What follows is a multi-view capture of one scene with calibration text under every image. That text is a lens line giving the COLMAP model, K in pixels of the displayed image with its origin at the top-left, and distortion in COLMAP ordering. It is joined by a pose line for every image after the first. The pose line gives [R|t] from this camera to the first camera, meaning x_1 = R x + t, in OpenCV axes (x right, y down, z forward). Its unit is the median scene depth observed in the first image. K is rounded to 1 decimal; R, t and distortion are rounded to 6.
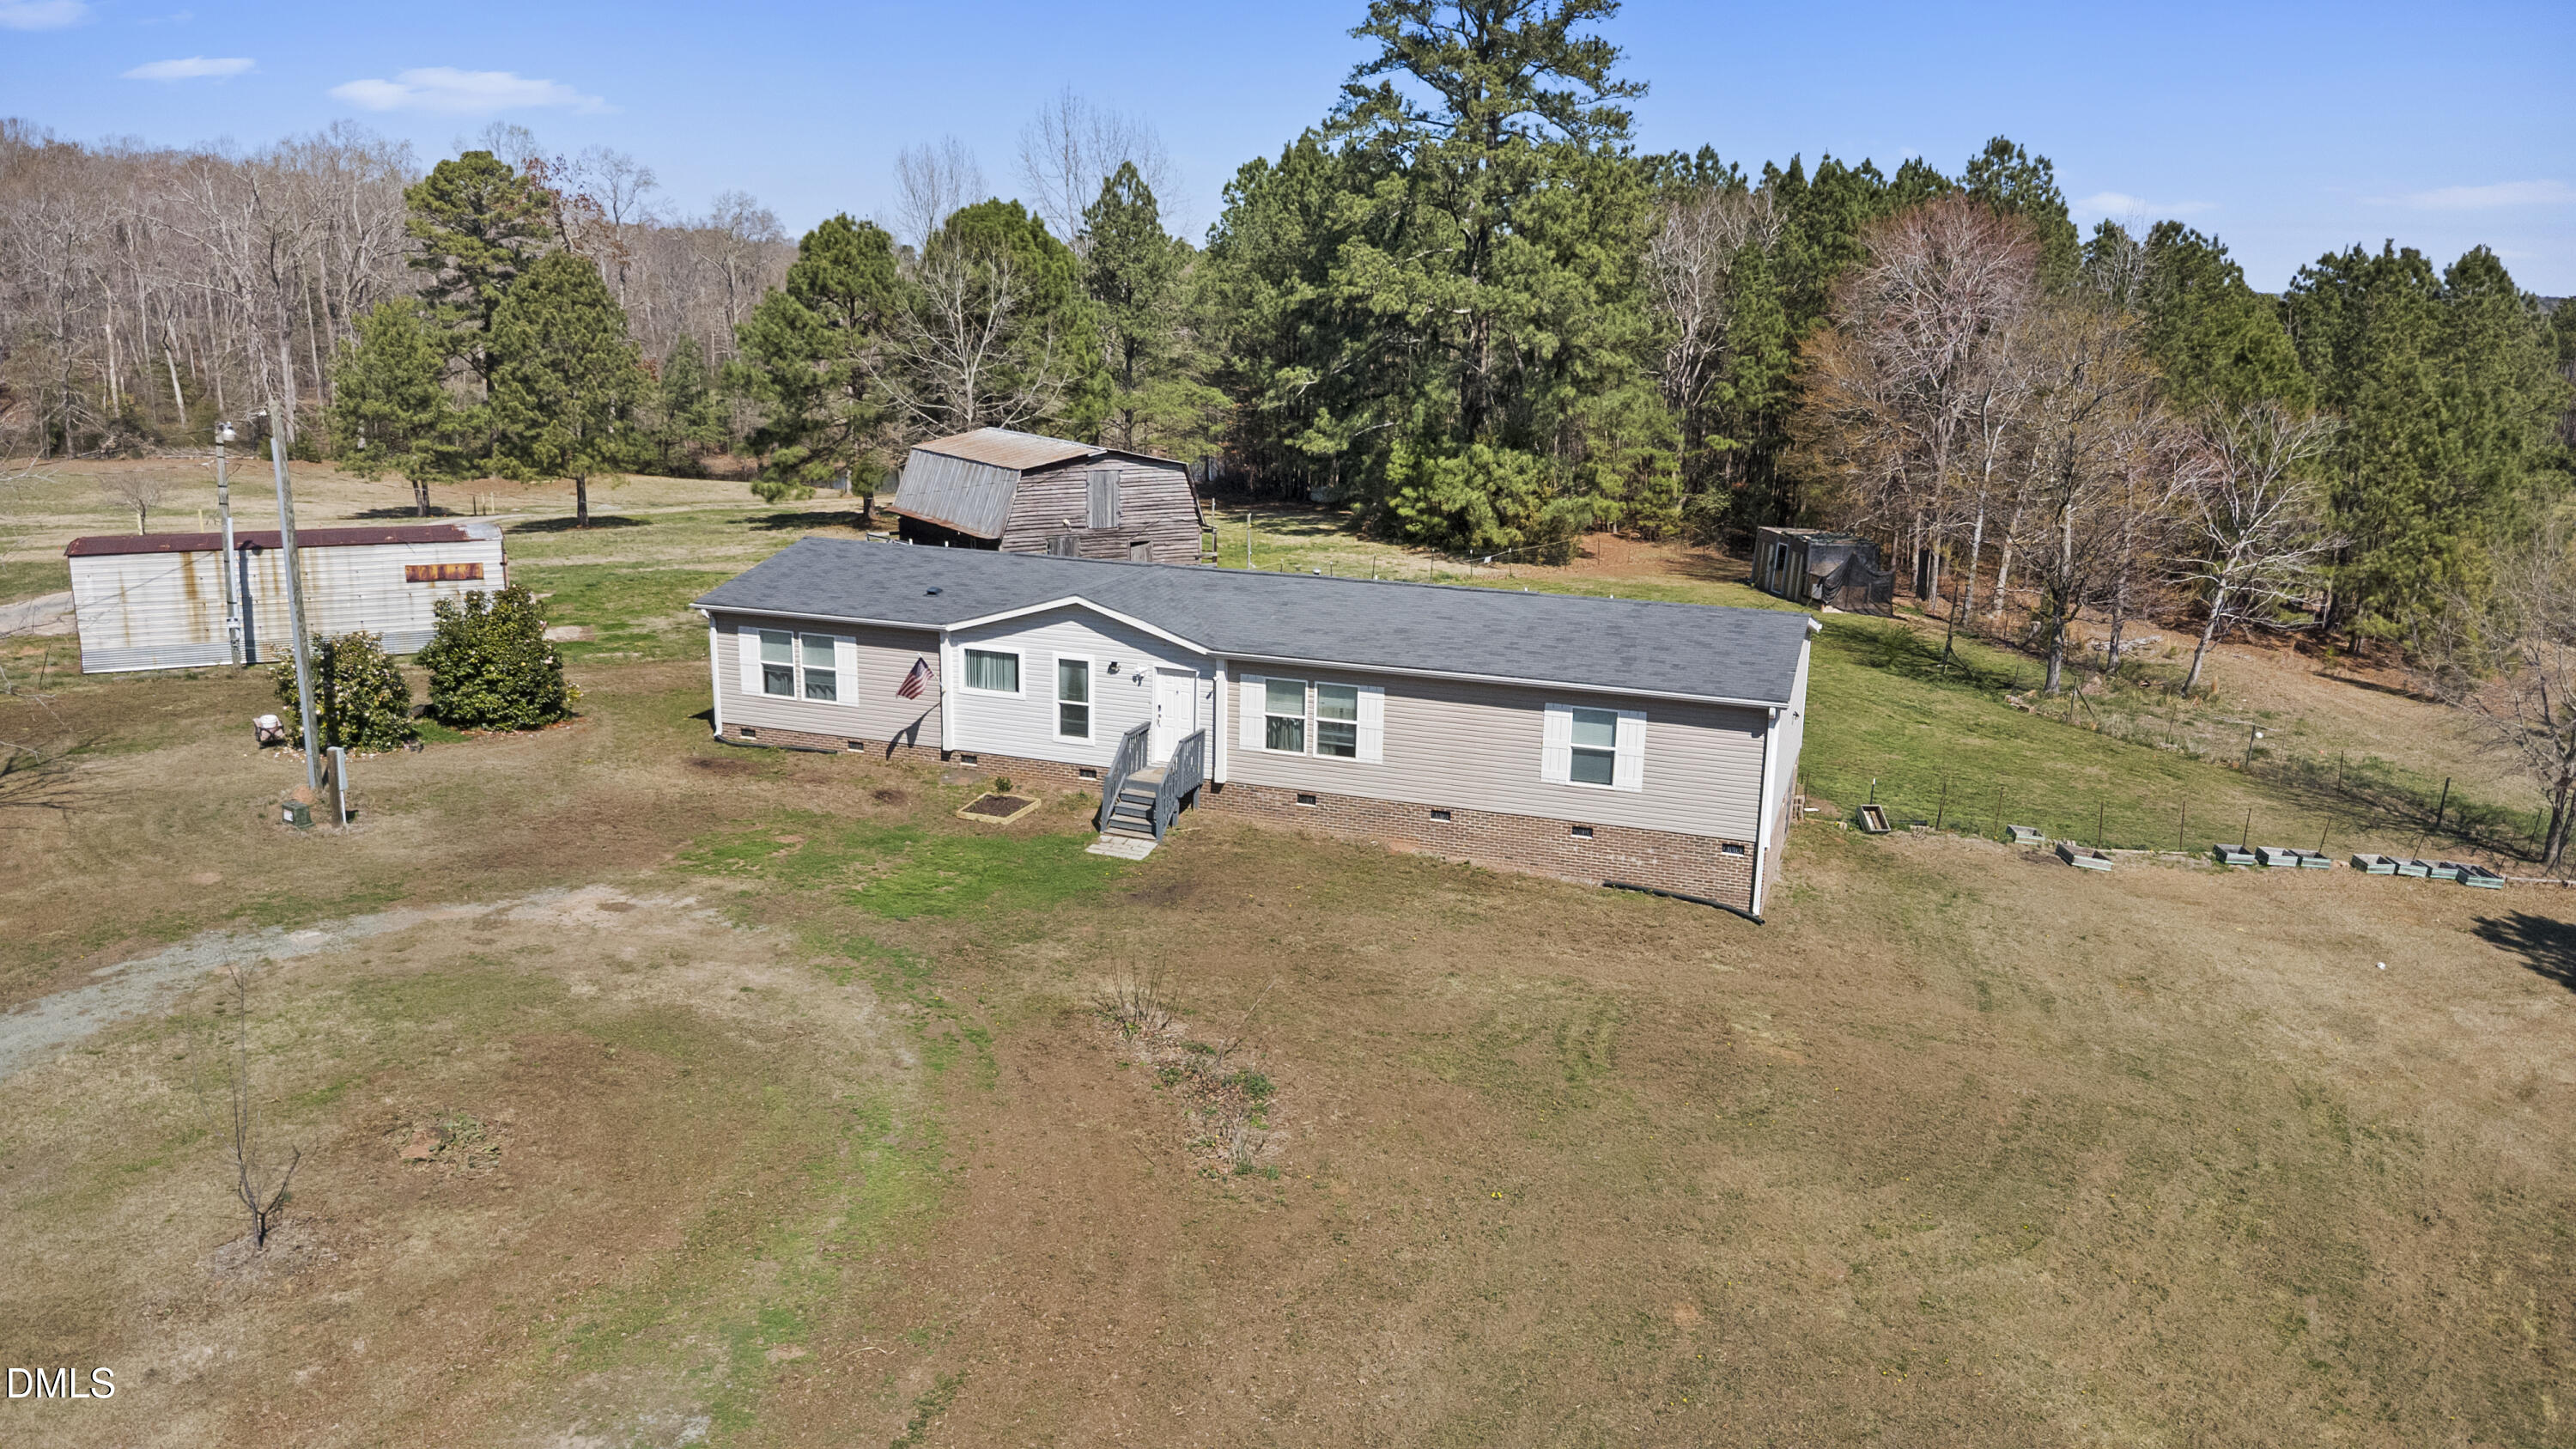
lens RADIAL K [[1818.6, 0, 1316.3], [0, 1818.6, 720.0], [0, 0, 1]] dist [0.002101, -0.000174]
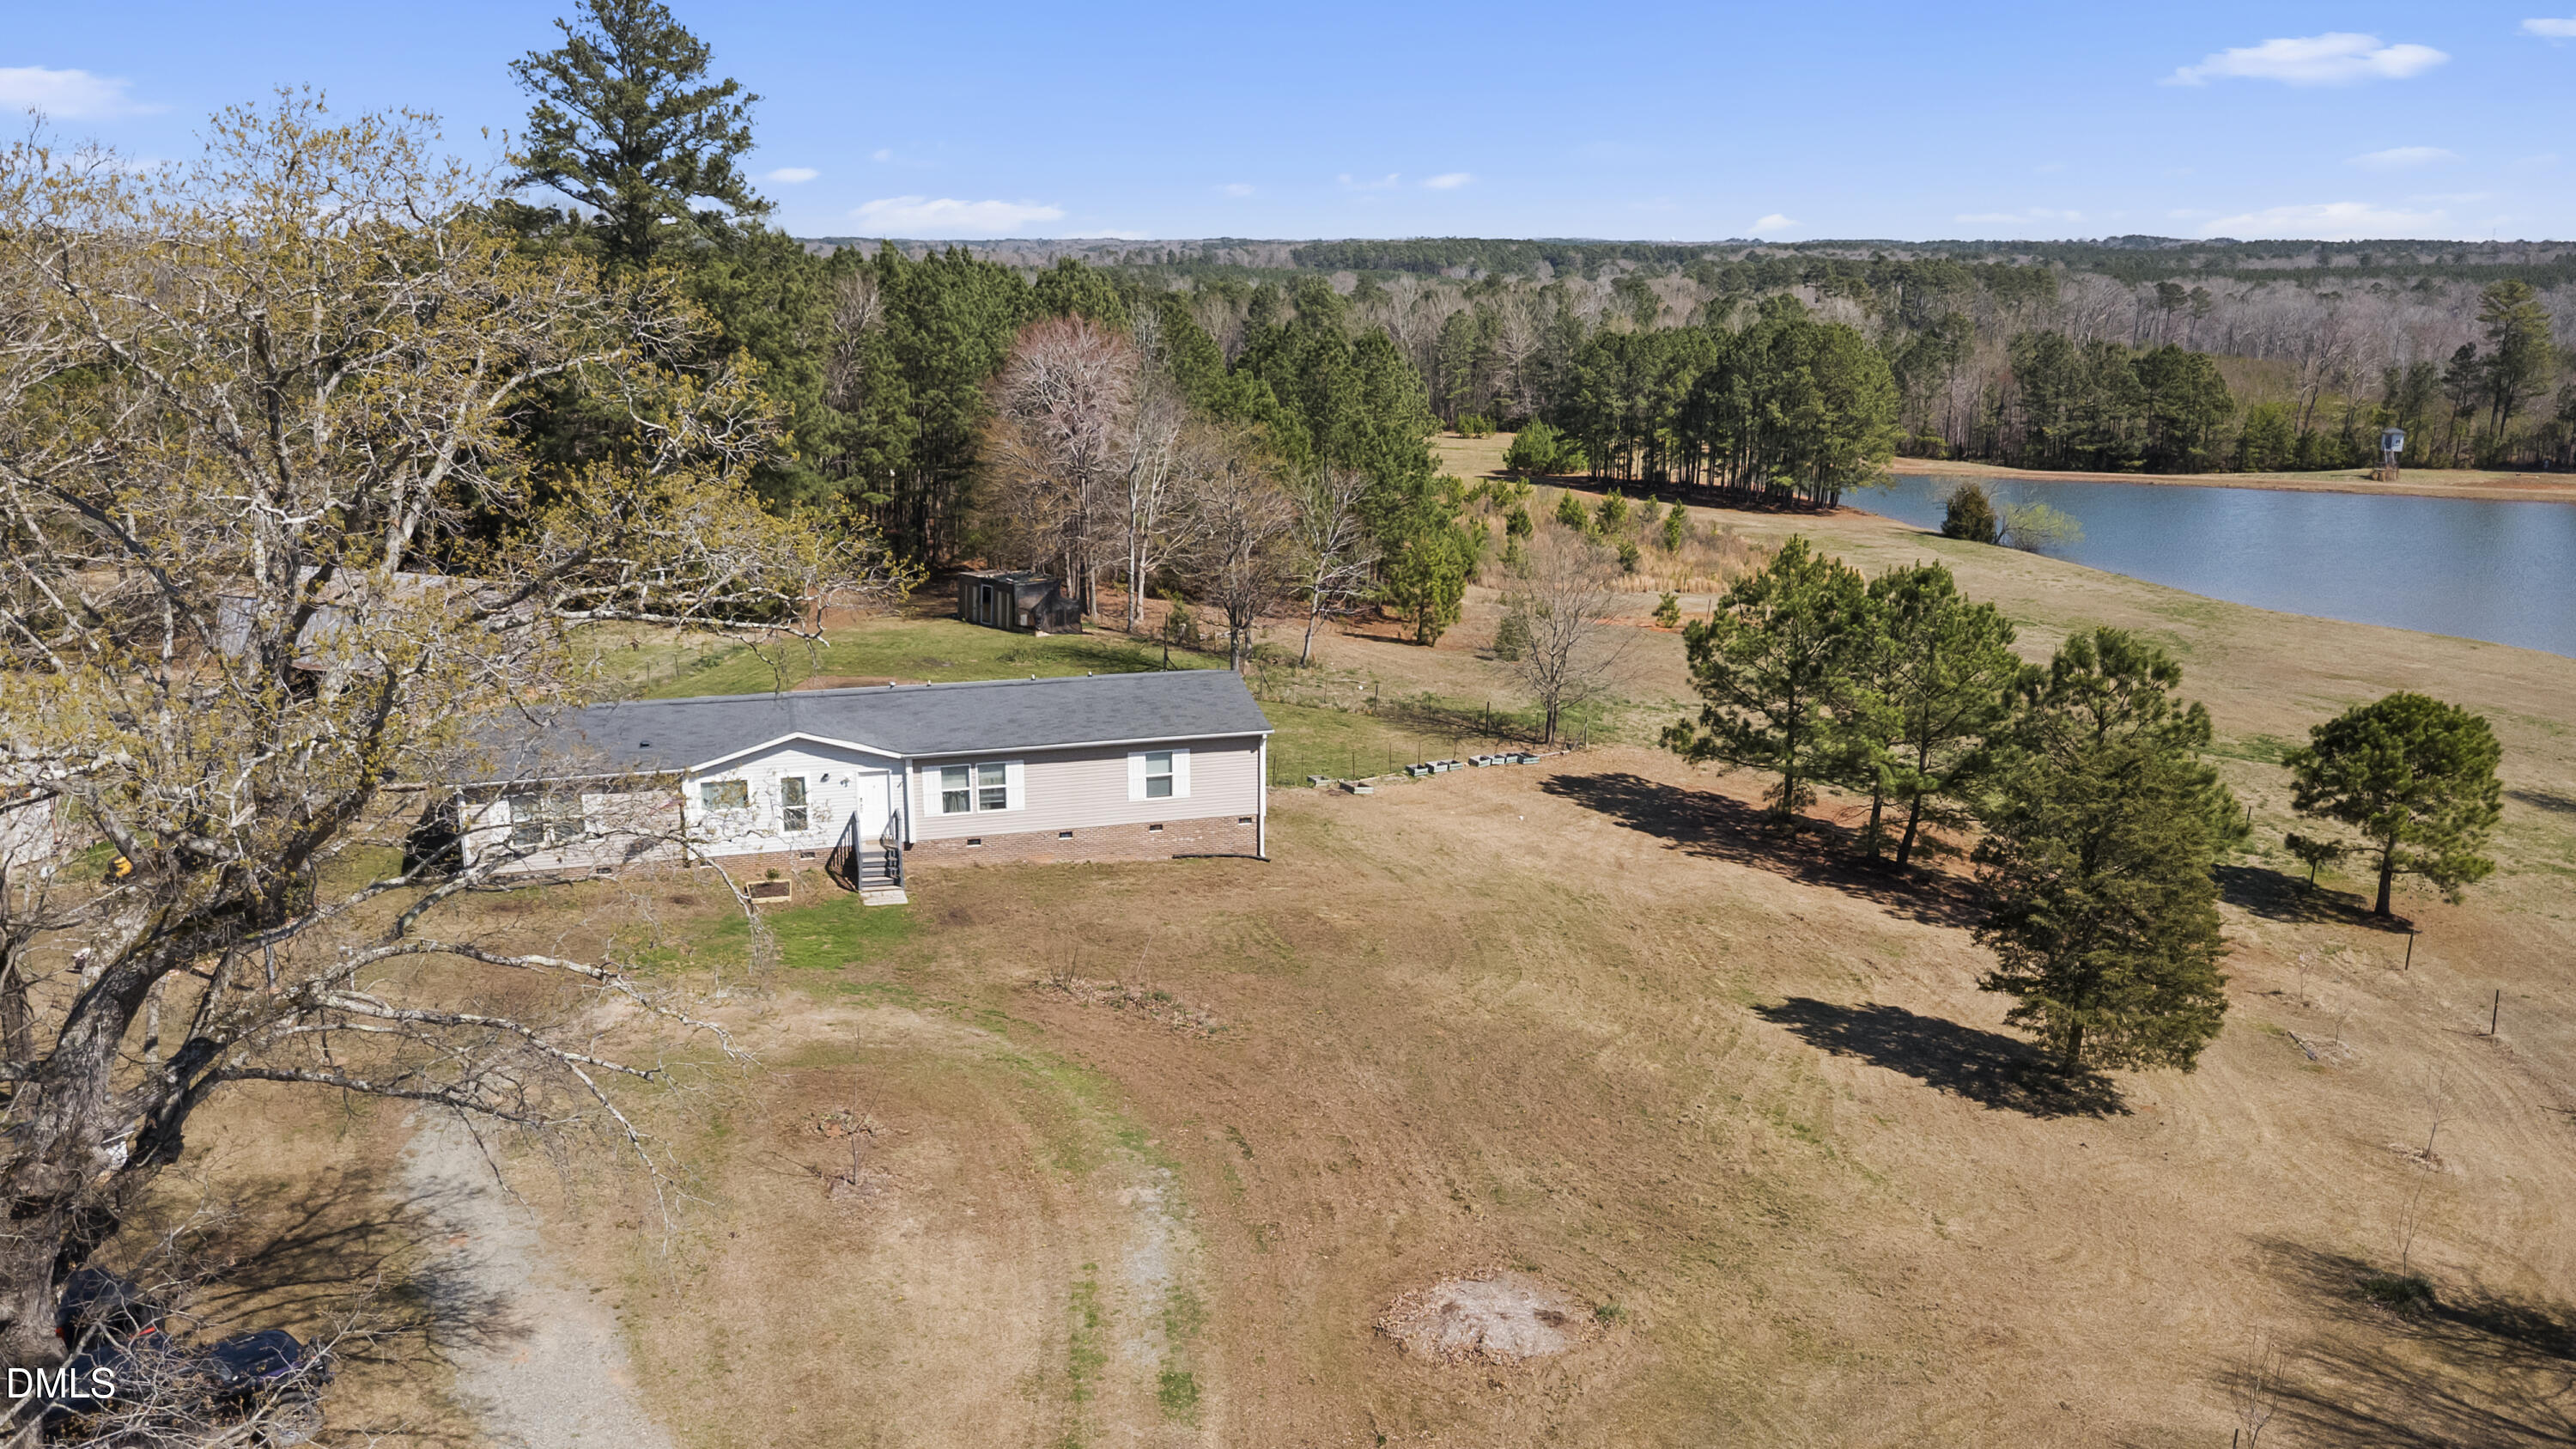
lens RADIAL K [[1968.9, 0, 1279.2], [0, 1968.9, 730.2], [0, 0, 1]] dist [0.077392, -0.091683]
pose [[0.807499, -0.160489, 0.567617, -0.709651], [0.142436, 0.986852, 0.076393, -0.135471], [-0.572414, 0.019162, 0.819741, -0.475546]]
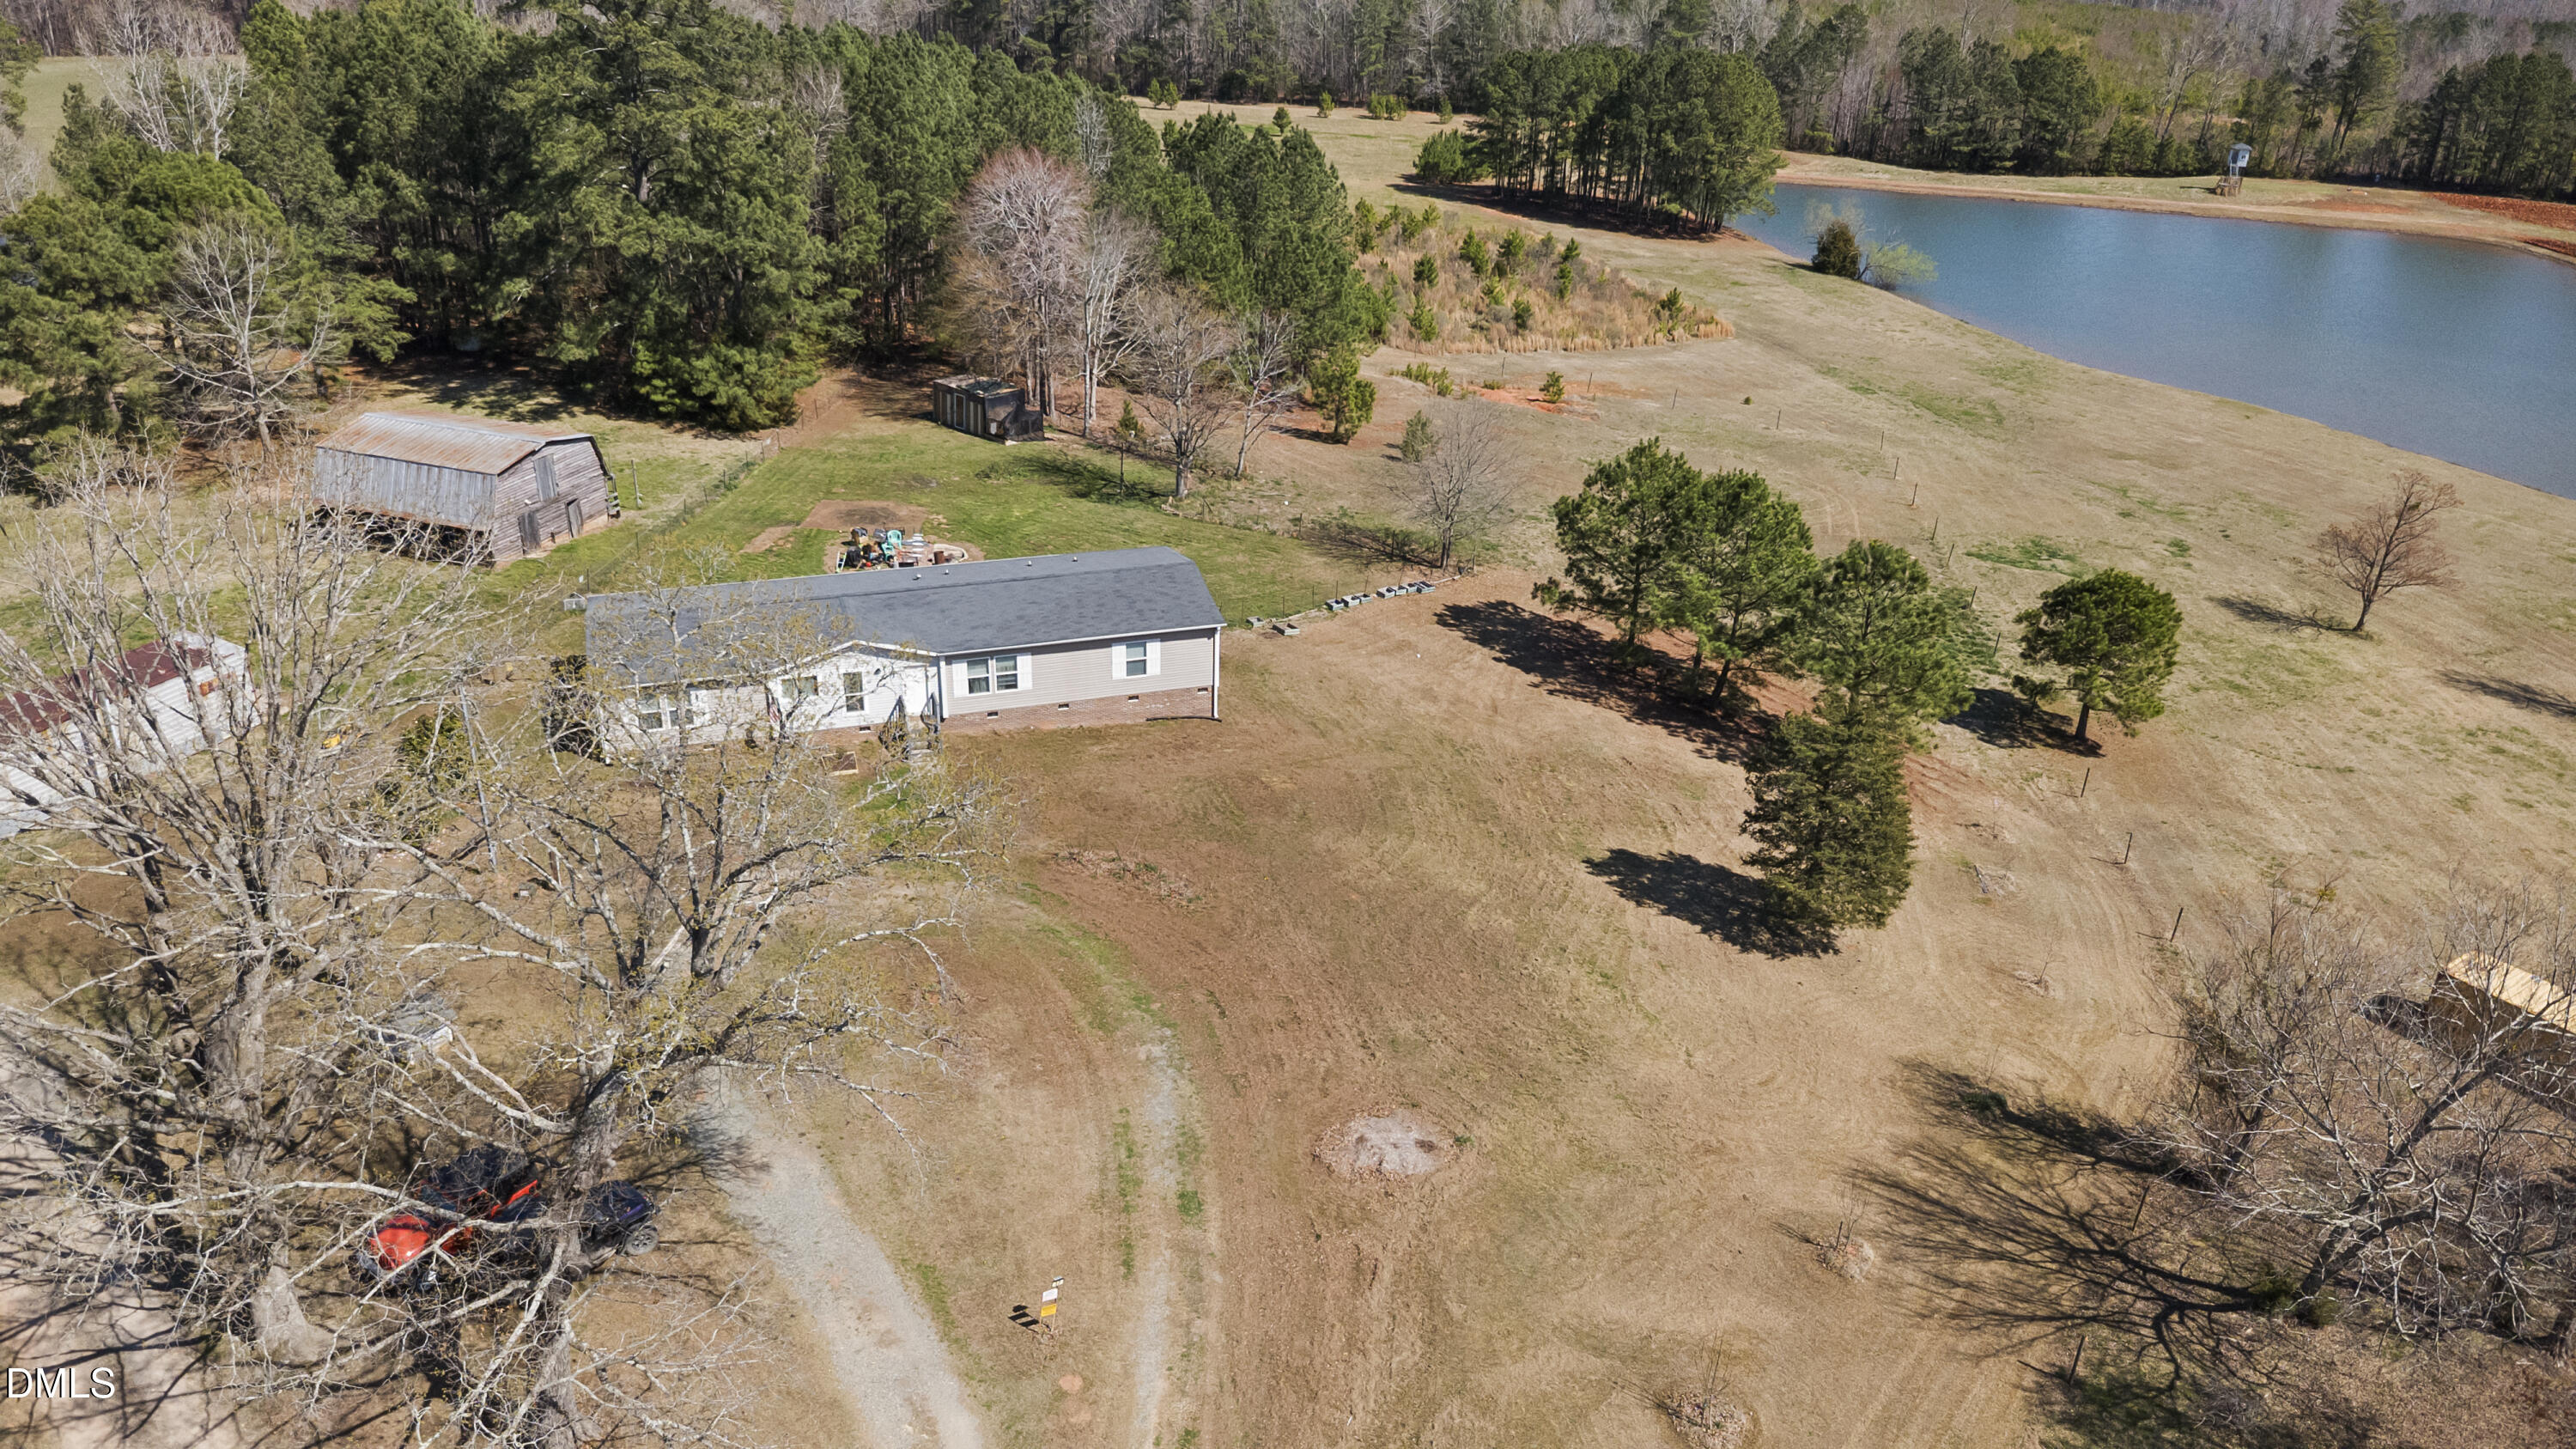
lens RADIAL K [[1968.9, 0, 1279.2], [0, 1968.9, 730.2], [0, 0, 1]] dist [0.077392, -0.091683]
pose [[0.779946, -0.277004, 0.561206, -0.940498], [0.122551, 0.946953, 0.297087, -0.520979], [-0.613731, -0.162936, 0.772520, -0.792150]]
